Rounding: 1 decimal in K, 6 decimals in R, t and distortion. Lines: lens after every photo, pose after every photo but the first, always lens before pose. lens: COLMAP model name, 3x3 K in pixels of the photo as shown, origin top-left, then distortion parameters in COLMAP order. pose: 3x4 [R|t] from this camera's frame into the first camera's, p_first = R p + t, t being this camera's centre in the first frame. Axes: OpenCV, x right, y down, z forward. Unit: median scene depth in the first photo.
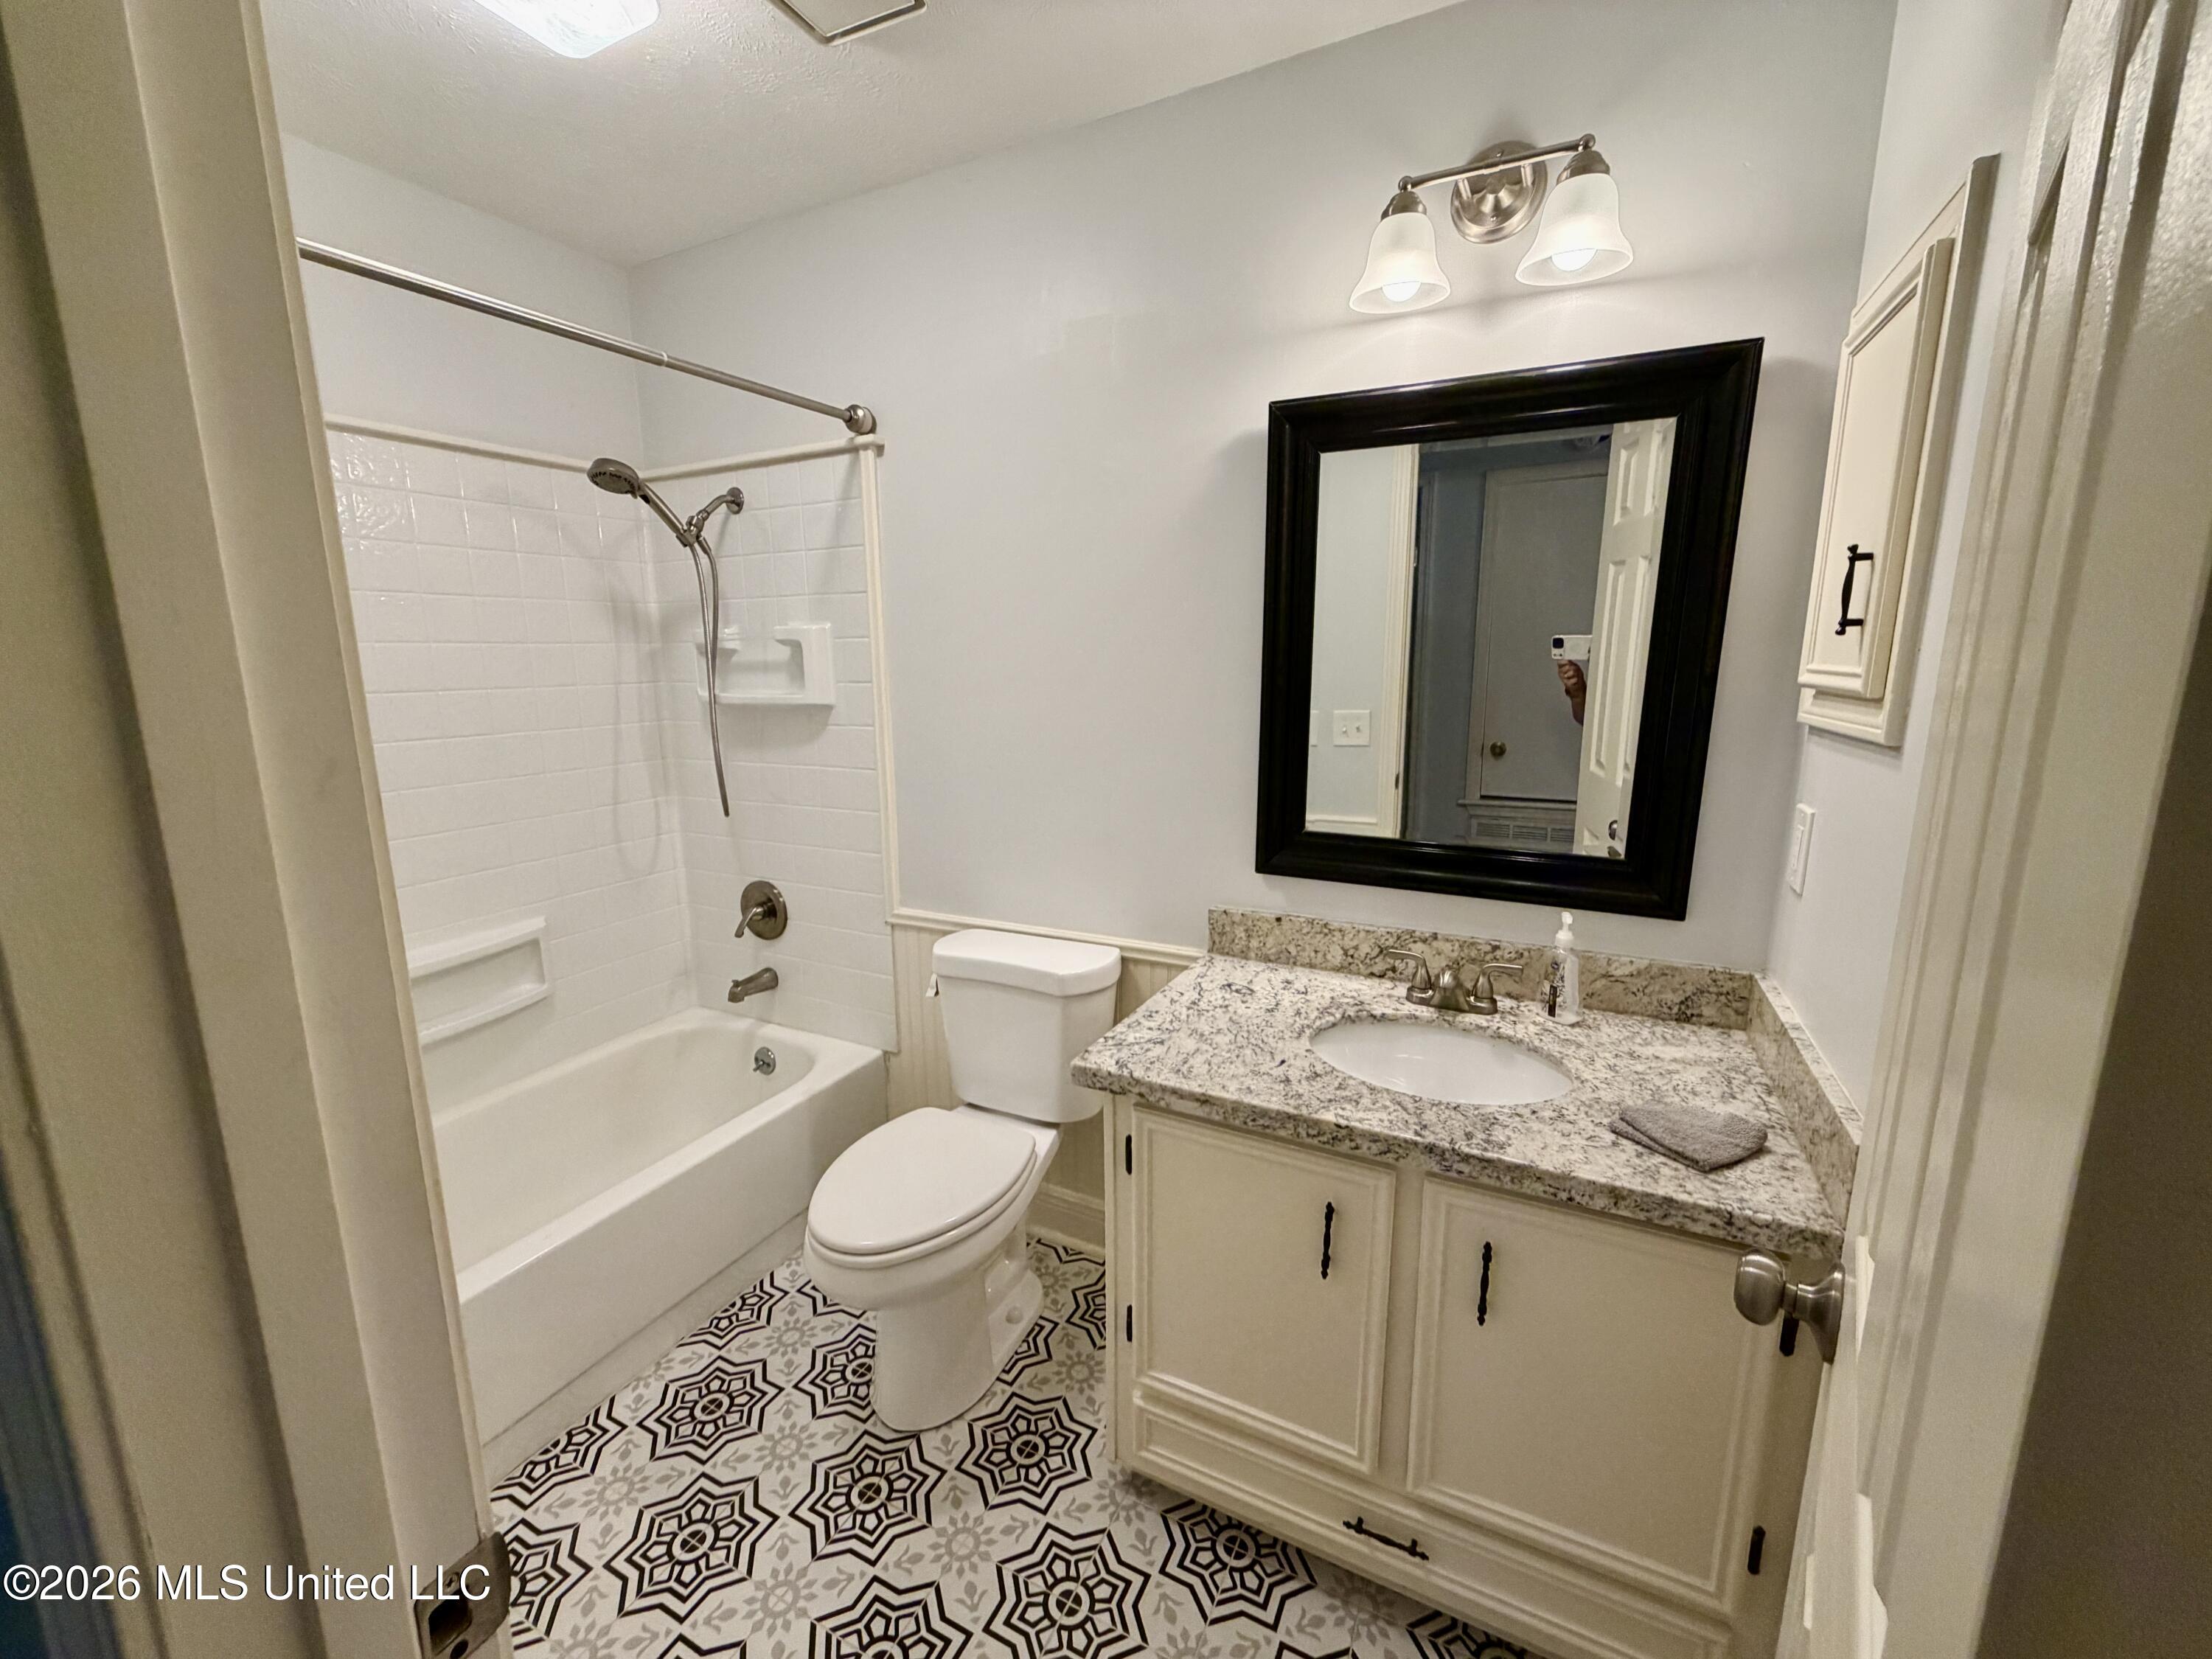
lens RADIAL K [[880.8, 0, 1098.9], [0, 880.8, 832.1], [0, 0, 1]] dist [0.000305, 0.000114]
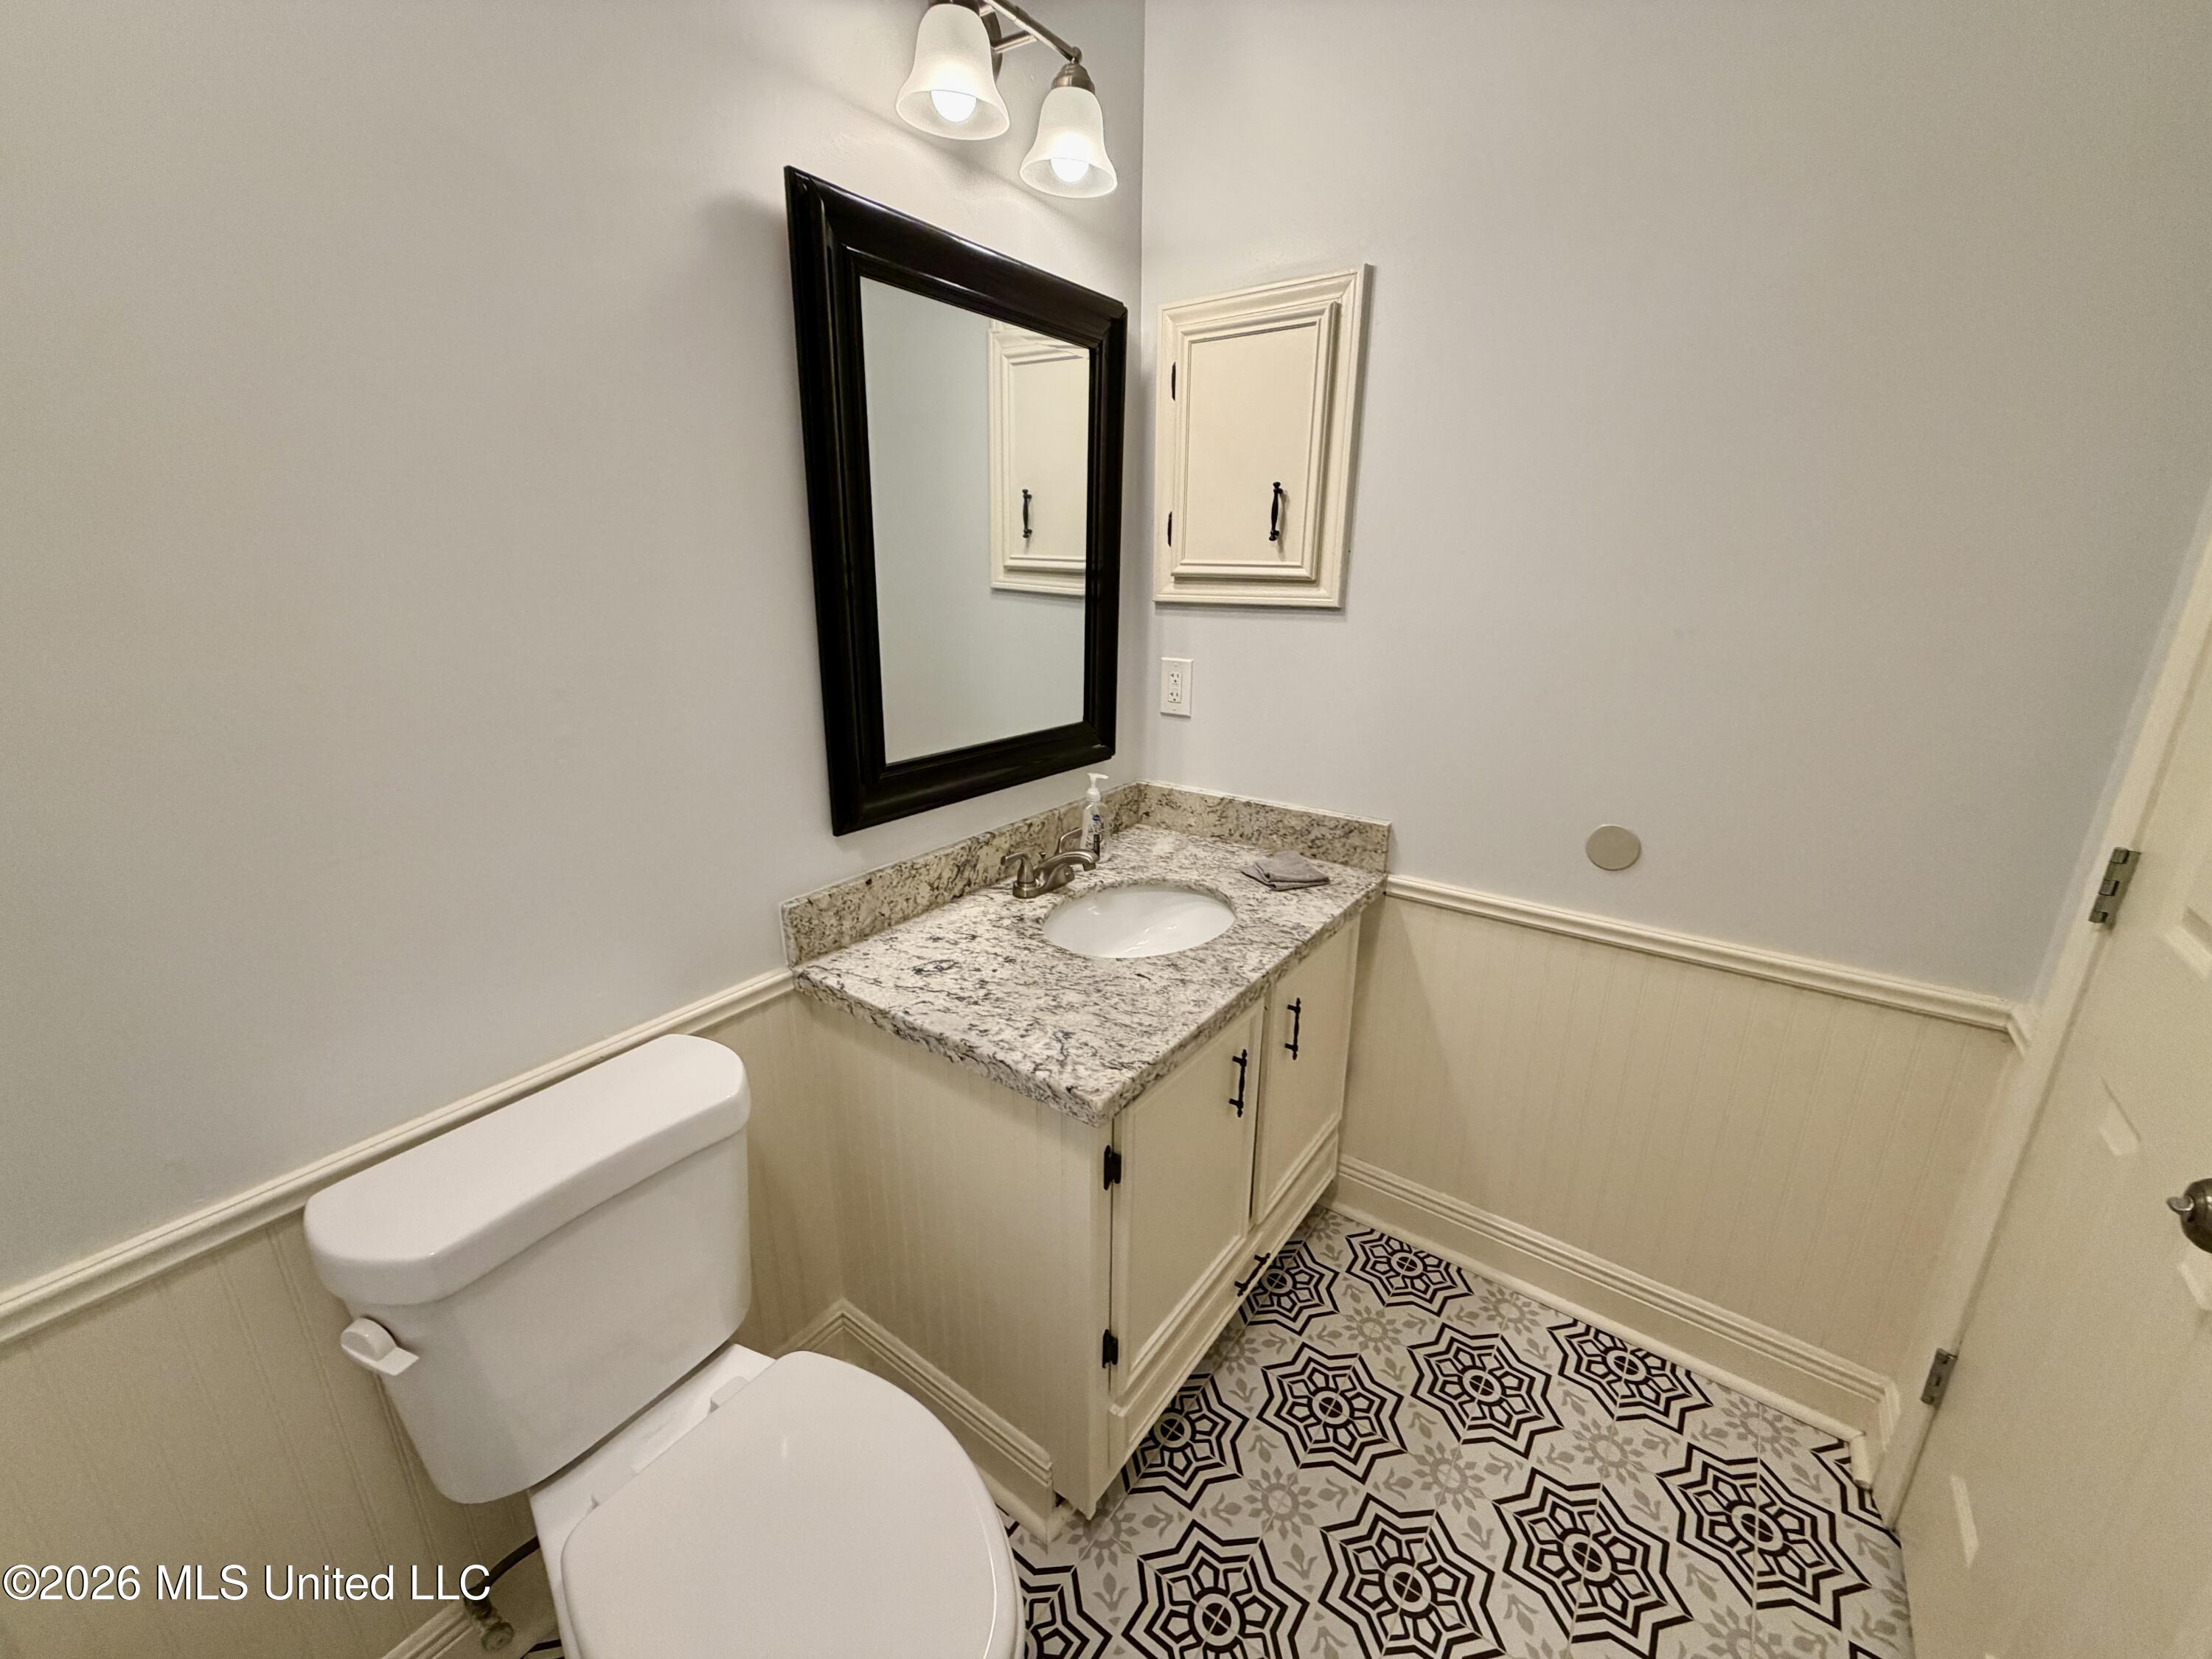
lens RADIAL K [[880.8, 0, 1098.9], [0, 880.8, 832.1], [0, 0, 1]] dist [0.000305, 0.000114]
pose [[0.162530, -0.287619, 0.943853, -0.595257], [0.183581, 0.948685, 0.257479, -0.132420], [-0.969475, 0.131426, 0.206991, 0.723826]]
